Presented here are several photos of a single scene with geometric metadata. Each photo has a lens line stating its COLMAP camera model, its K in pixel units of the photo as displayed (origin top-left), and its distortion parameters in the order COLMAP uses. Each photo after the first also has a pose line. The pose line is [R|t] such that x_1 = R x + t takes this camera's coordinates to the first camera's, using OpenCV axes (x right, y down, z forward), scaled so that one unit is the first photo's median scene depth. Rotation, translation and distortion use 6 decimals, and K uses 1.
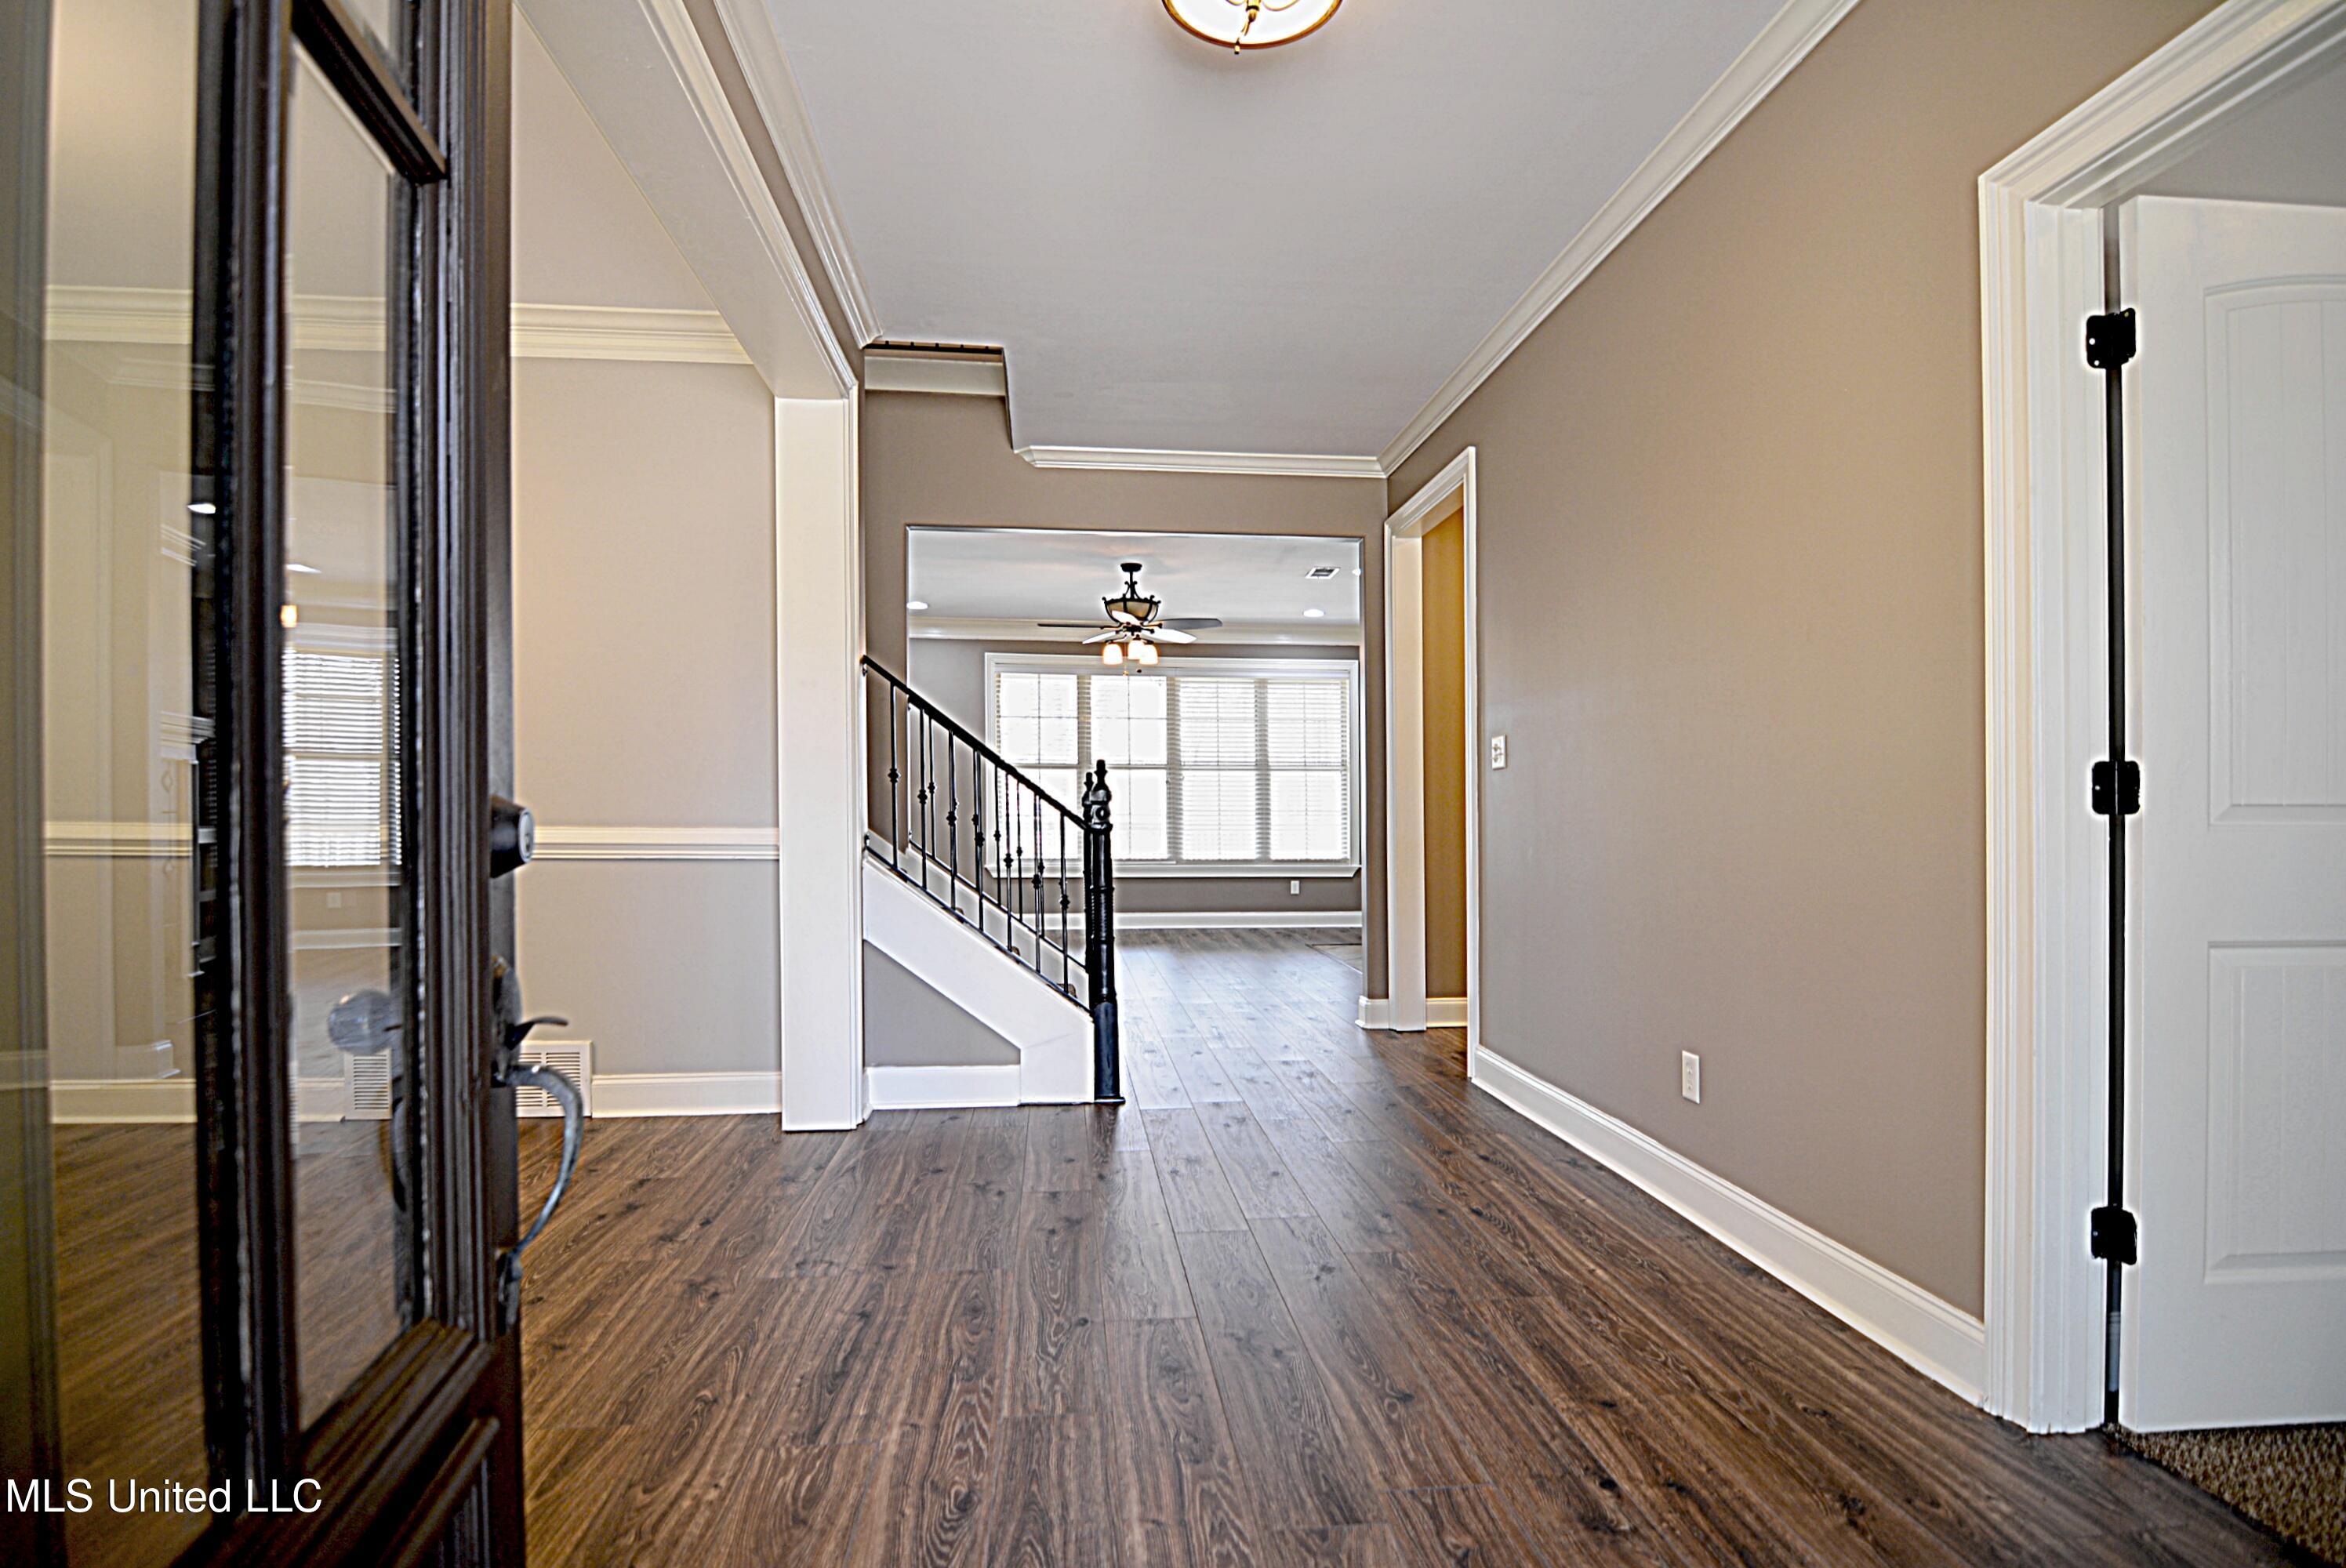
lens RADIAL K [[1143.0, 0, 1173.9], [0, 1143.0, 796.5], [0, 0, 1]] dist [-0.011829, -0.005395]
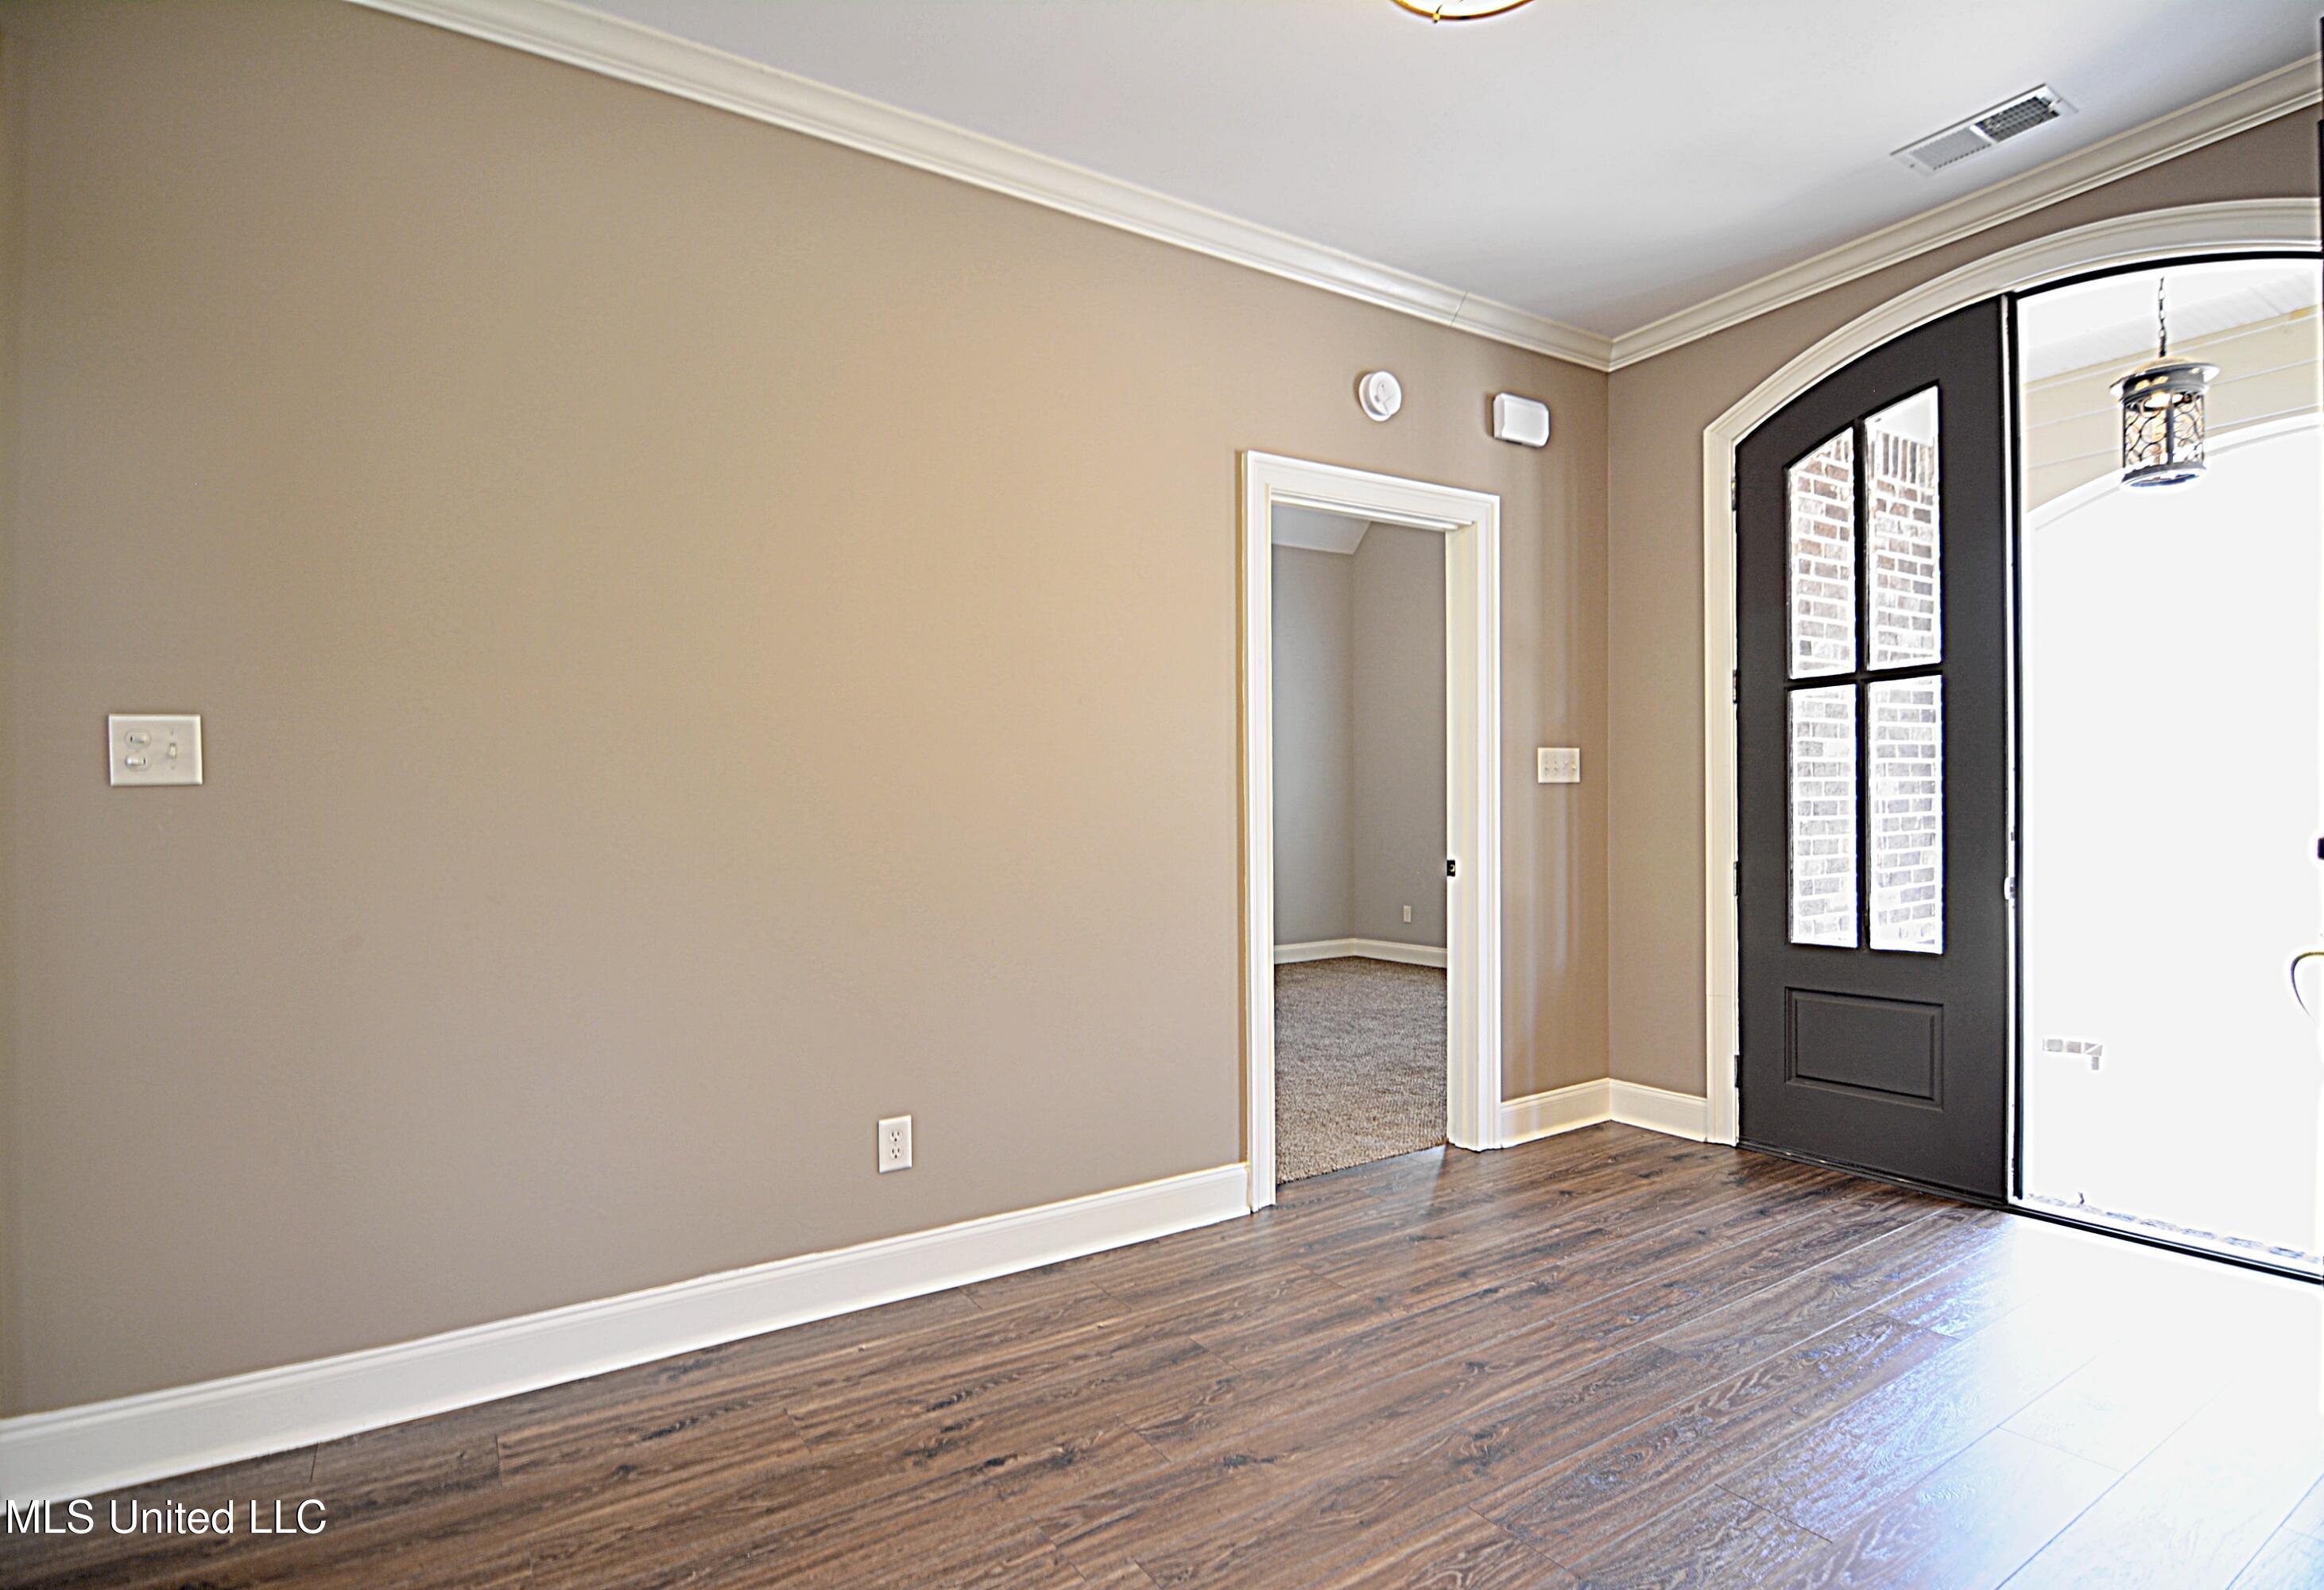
lens RADIAL K [[1114.3, 0, 1186.0], [0, 1114.3, 809.1], [0, 0, 1]] dist [-0.039093, -0.000052]
pose [[-0.423790, 0.024282, 0.905435, -0.557601], [0.021814, 0.999624, -0.016598, -0.002025], [-0.905498, 0.012718, -0.424161, 1.435992]]
